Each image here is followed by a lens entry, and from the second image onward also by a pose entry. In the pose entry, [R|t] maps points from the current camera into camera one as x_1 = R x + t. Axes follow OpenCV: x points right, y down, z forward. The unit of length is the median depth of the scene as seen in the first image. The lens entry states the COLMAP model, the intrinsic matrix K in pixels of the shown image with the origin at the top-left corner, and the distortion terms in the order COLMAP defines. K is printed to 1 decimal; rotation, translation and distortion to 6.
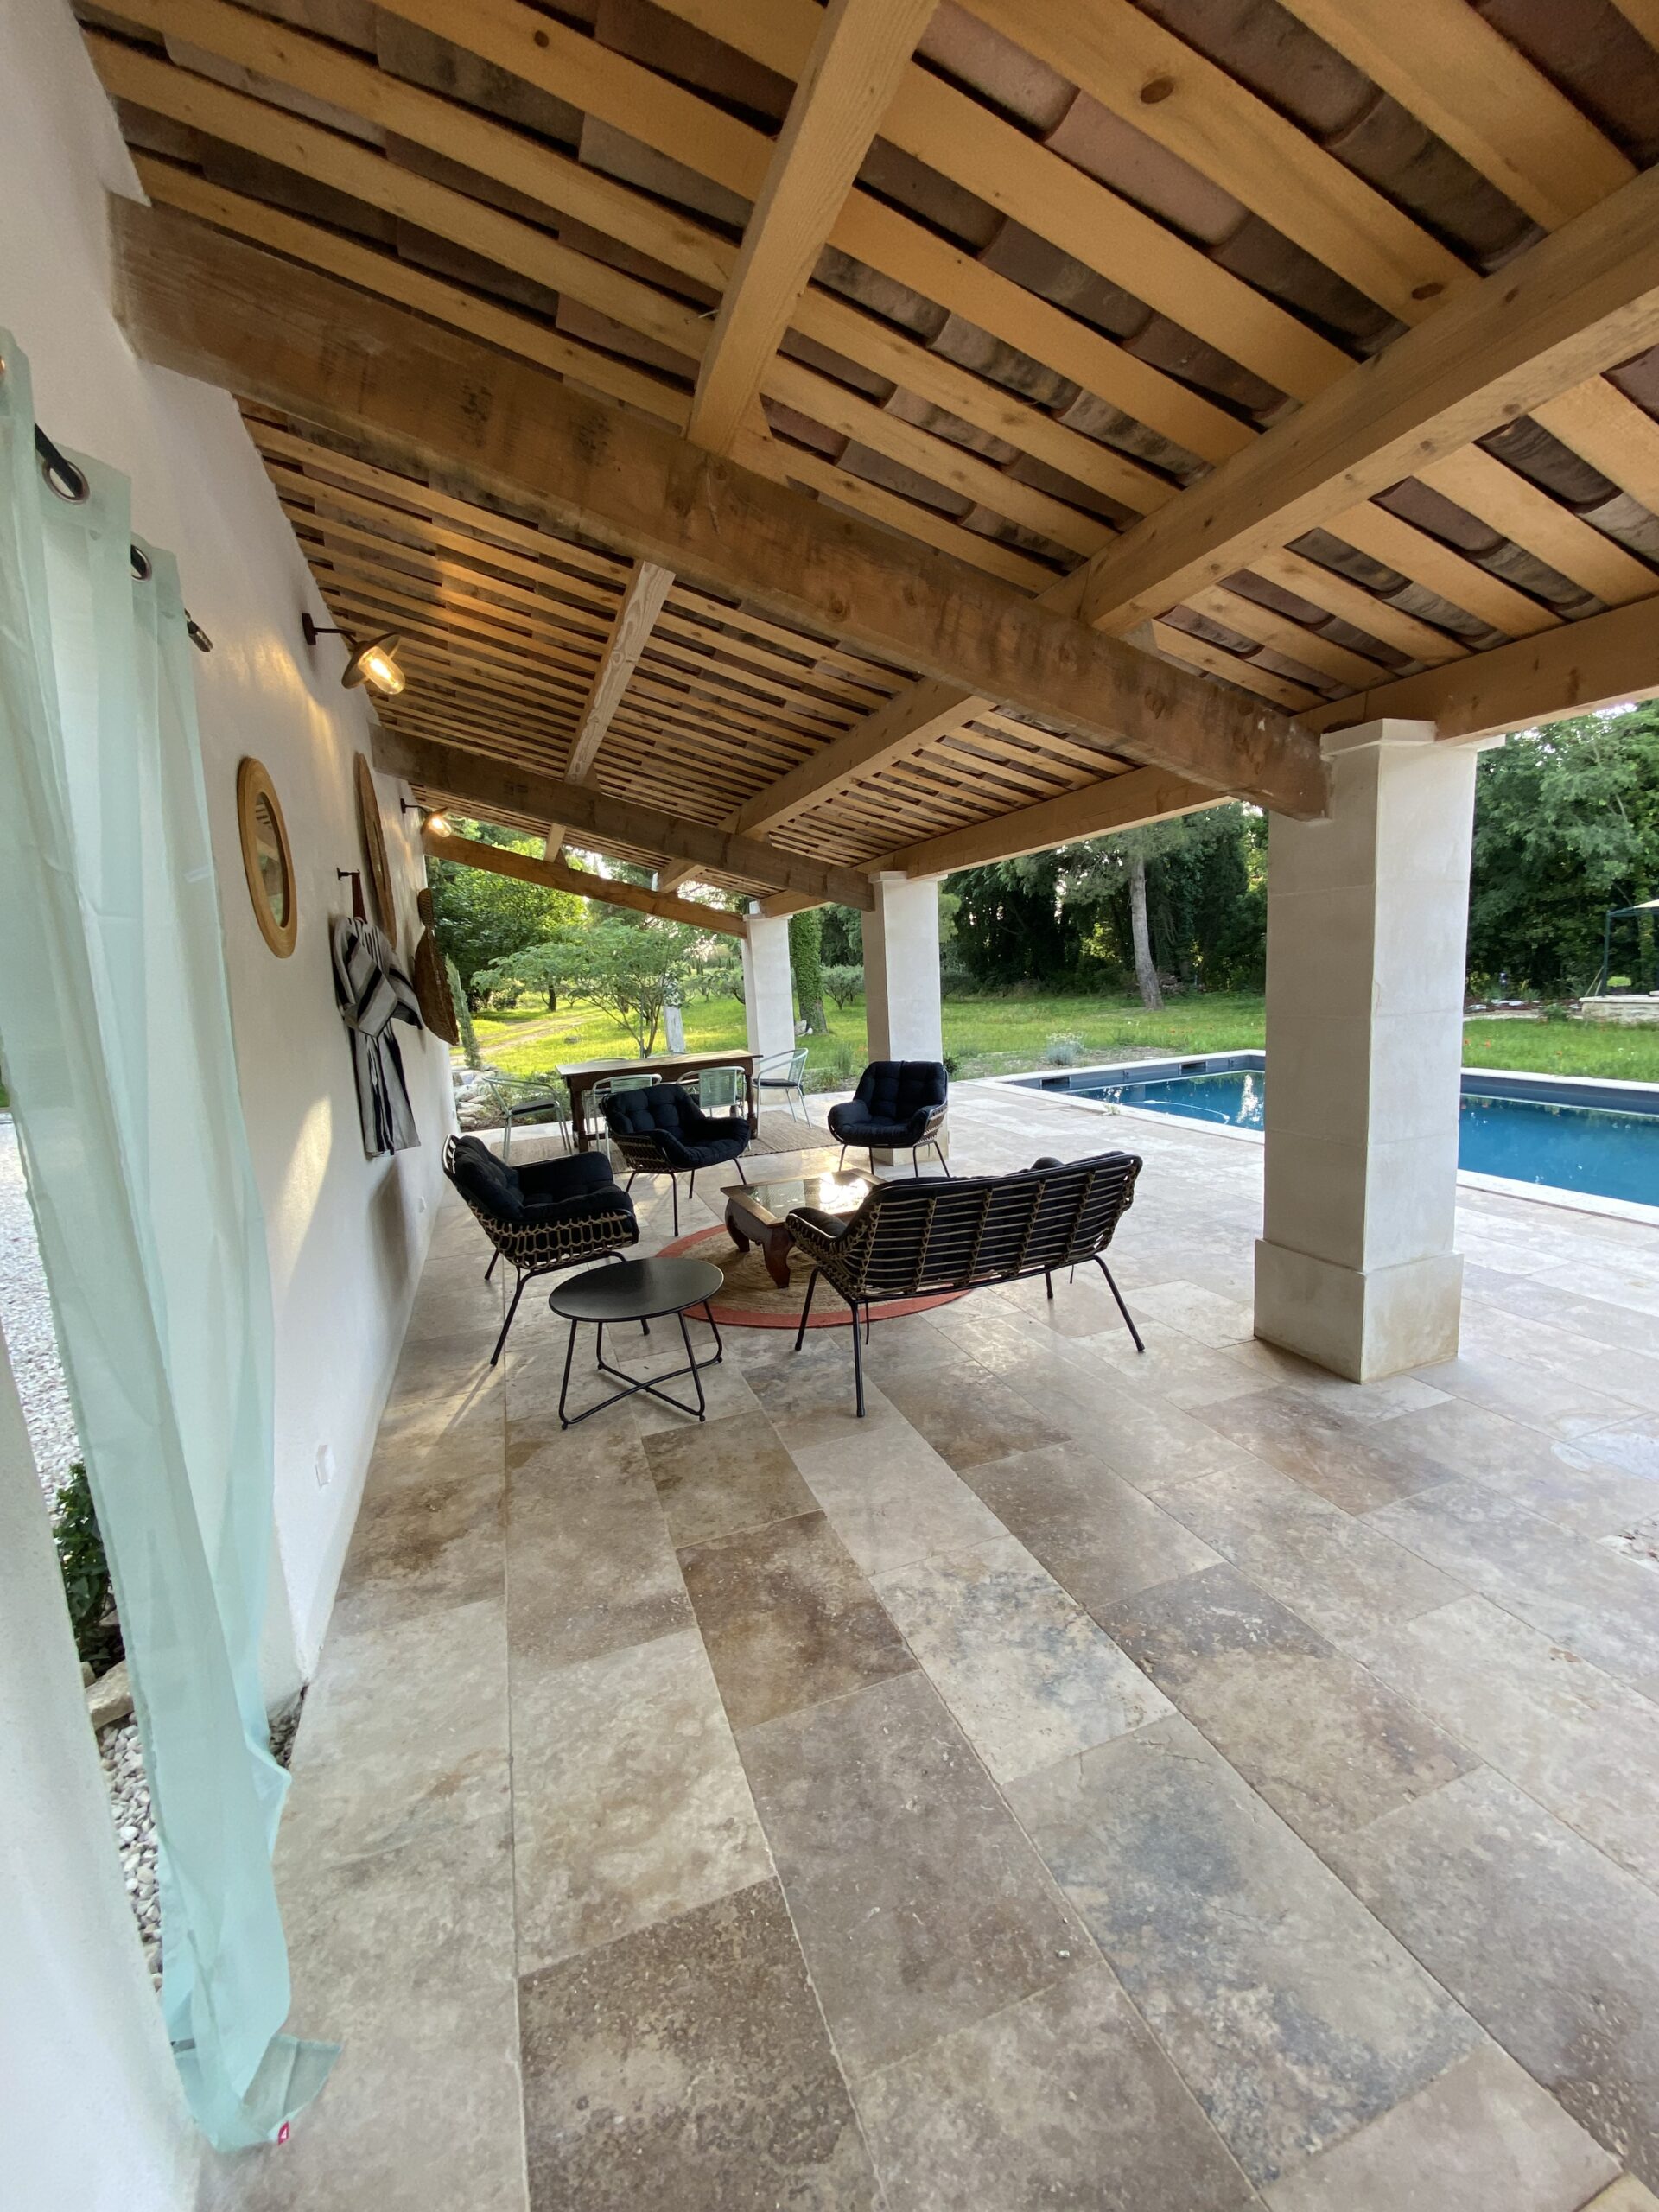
lens RADIAL K [[894.8, 0, 818.1], [0, 894.8, 1095.9], [0, 0, 1]] dist [-0.006188, -0.003571]
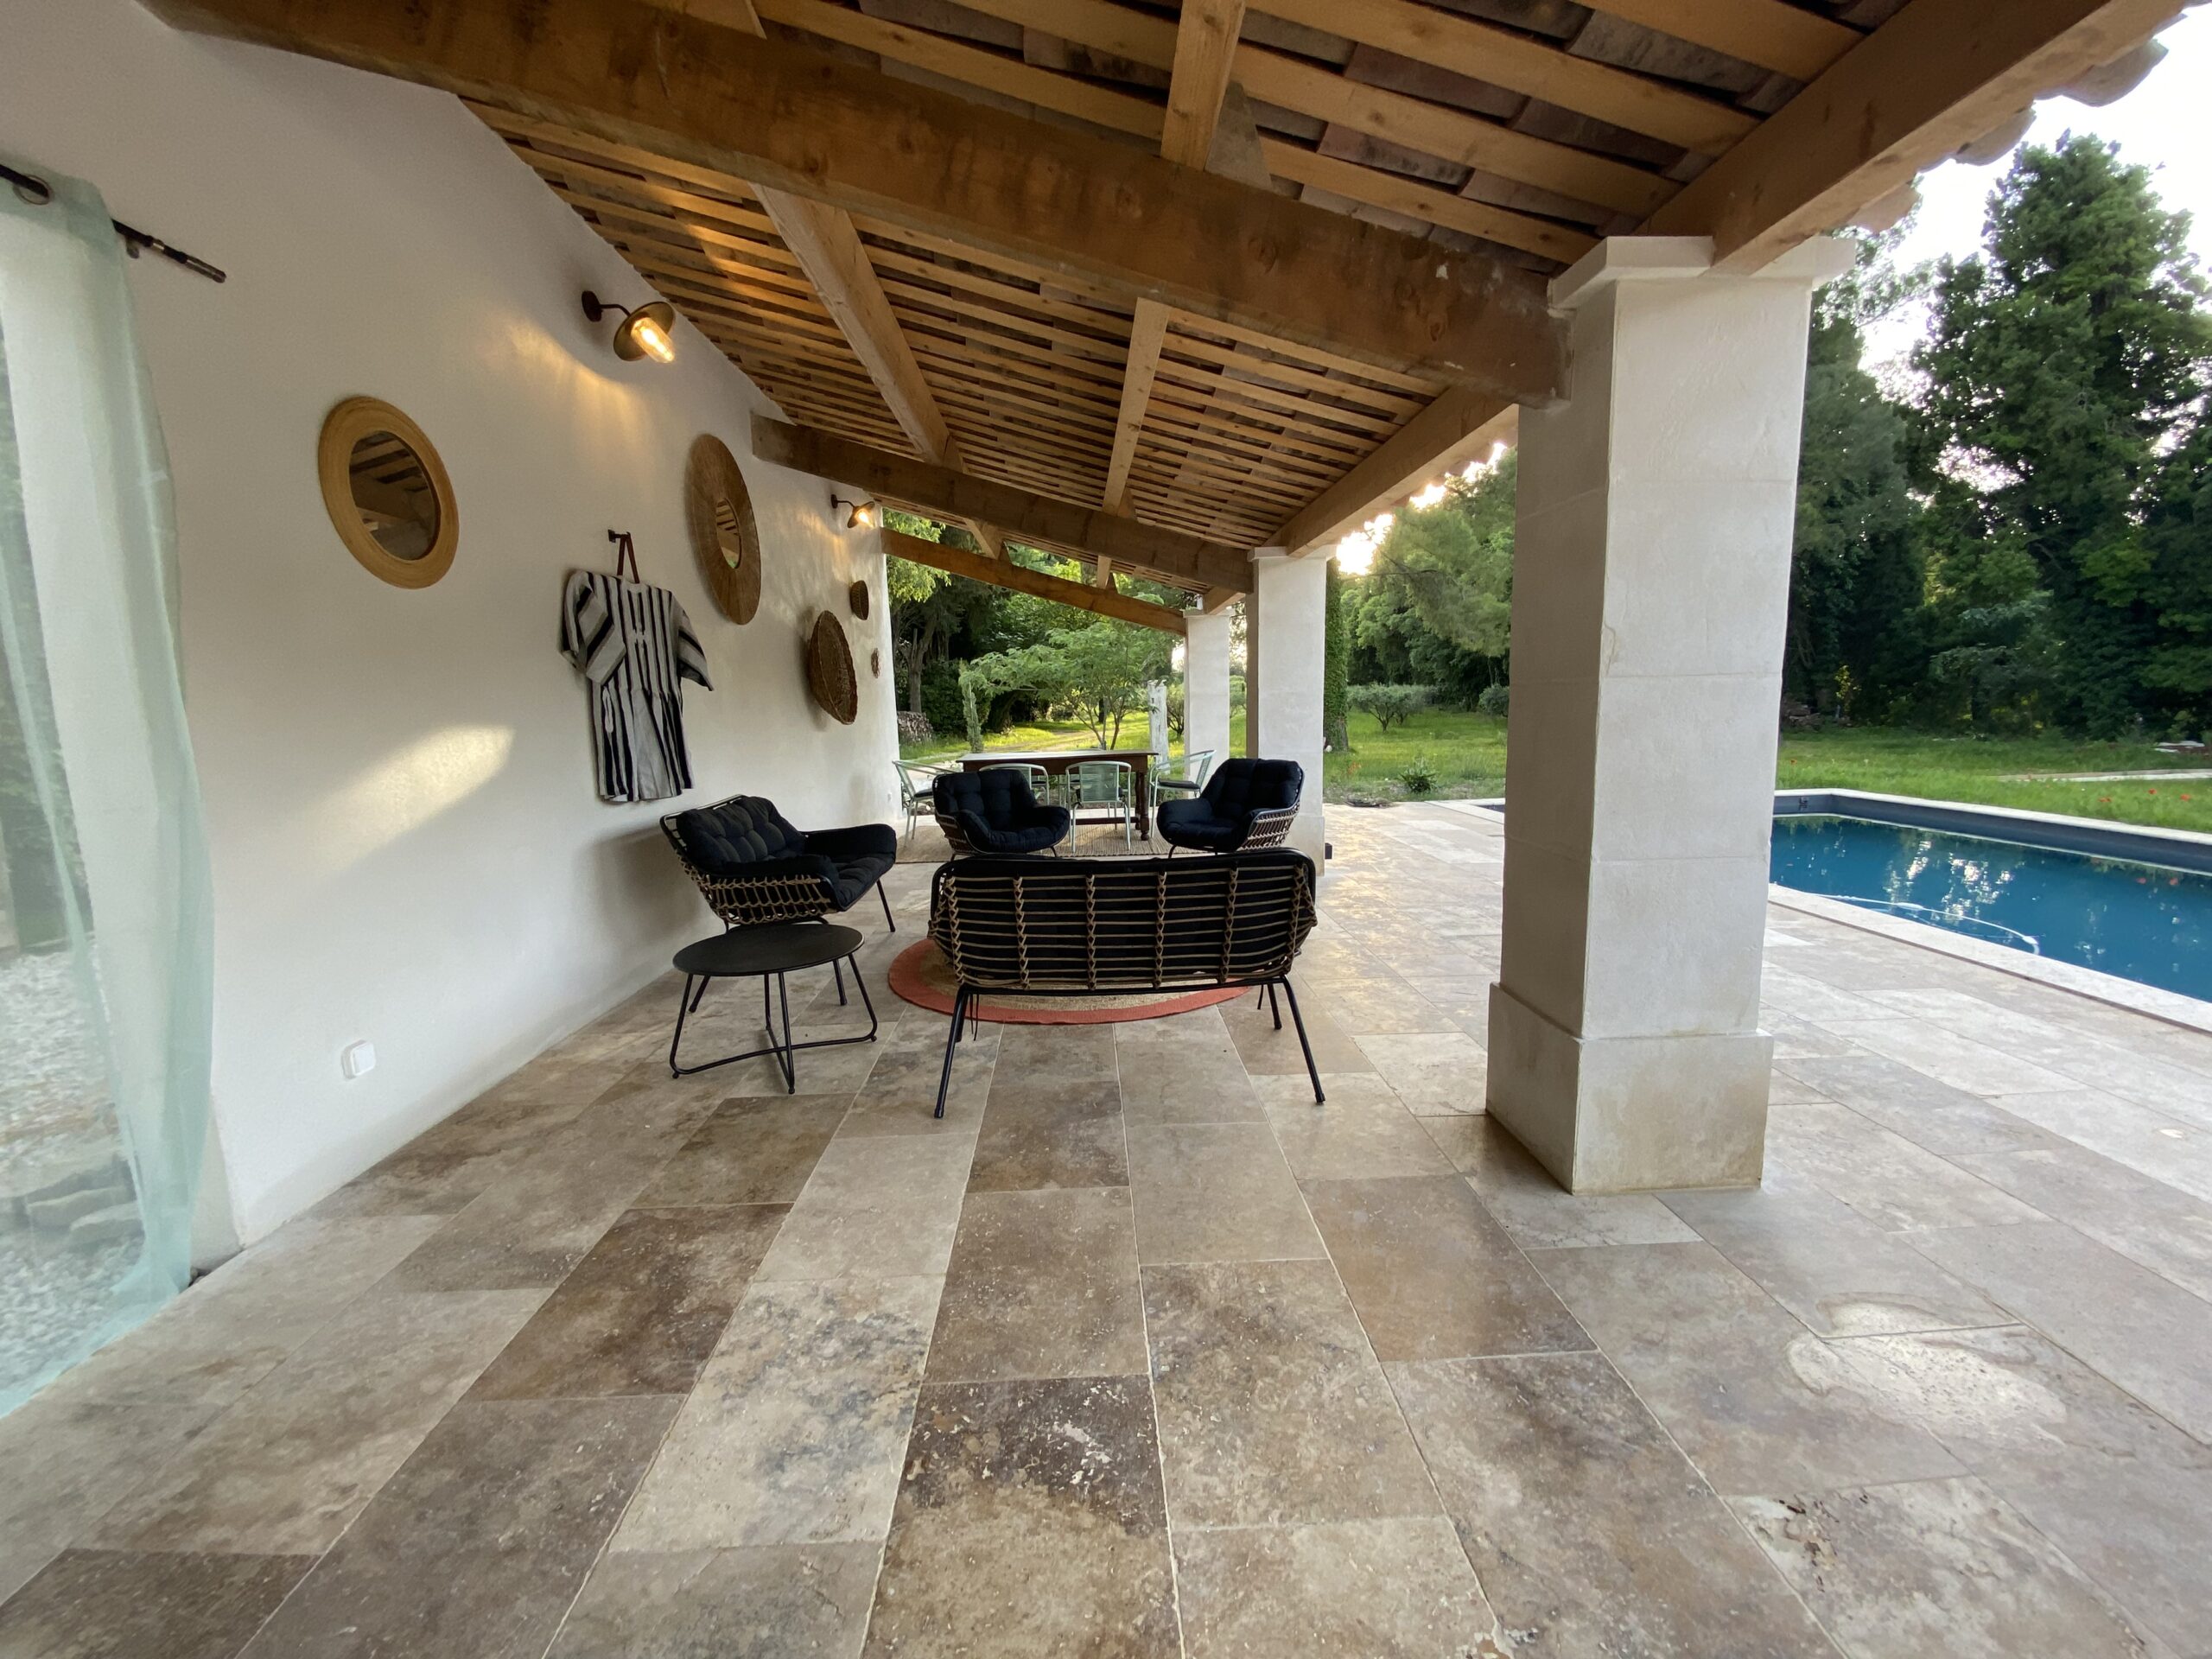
lens RADIAL K [[894.8, 0, 1108.5], [0, 894.8, 819.9], [0, 0, 1]] dist [-0.006188, -0.003571]
pose [[0.948900, 0.071286, -0.307422, 0.444198], [-0.070373, 0.997422, 0.014067, 0.039127], [0.307632, 0.008286, 0.951469, 0.199220]]
